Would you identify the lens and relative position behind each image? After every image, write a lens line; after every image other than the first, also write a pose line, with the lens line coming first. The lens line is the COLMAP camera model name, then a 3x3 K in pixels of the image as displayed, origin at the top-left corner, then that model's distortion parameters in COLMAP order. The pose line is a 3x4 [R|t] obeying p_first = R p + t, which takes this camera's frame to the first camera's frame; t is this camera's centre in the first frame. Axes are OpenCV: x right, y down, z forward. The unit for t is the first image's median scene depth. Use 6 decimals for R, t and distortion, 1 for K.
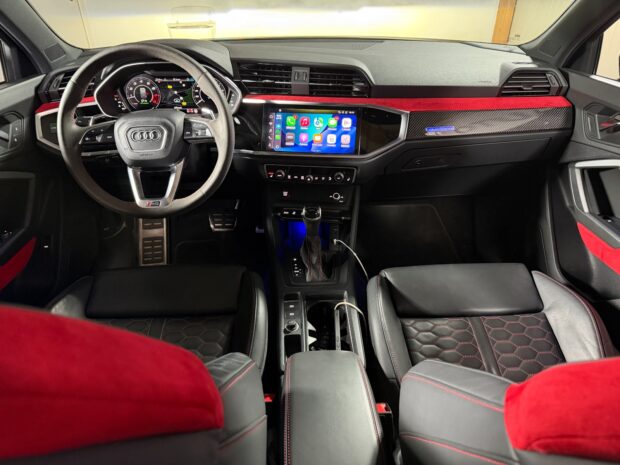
lens RADIAL K [[441.4, 0, 319.8], [0, 441.4, 242.9], [0, 0, 1]] dist [0.028280, -0.045117]
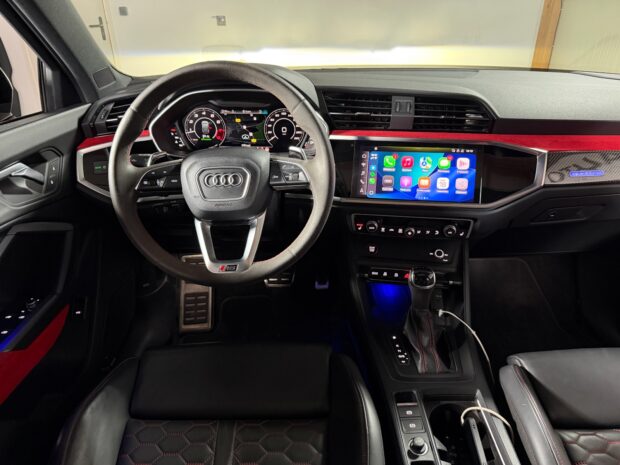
lens RADIAL K [[441.4, 0, 313.6], [0, 441.4, 237.5], [0, 0, 1]] dist [0.028280, -0.045117]
pose [[0.999297, 0.013137, -0.035102, -0.177792], [-0.016296, 0.995692, -0.091275, -0.064816], [0.033752, 0.091783, 0.995207, 0.218842]]
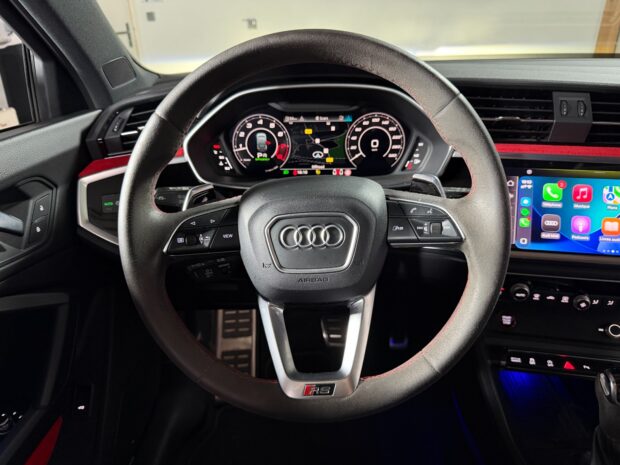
lens RADIAL K [[441.4, 0, 308.2], [0, 441.4, 238.3], [0, 0, 1]] dist [0.028280, -0.045117]
pose [[0.995181, 0.015644, -0.096800, -0.303771], [-0.025756, 0.994232, -0.104109, -0.167079], [0.094613, 0.106101, 0.989844, 0.487790]]
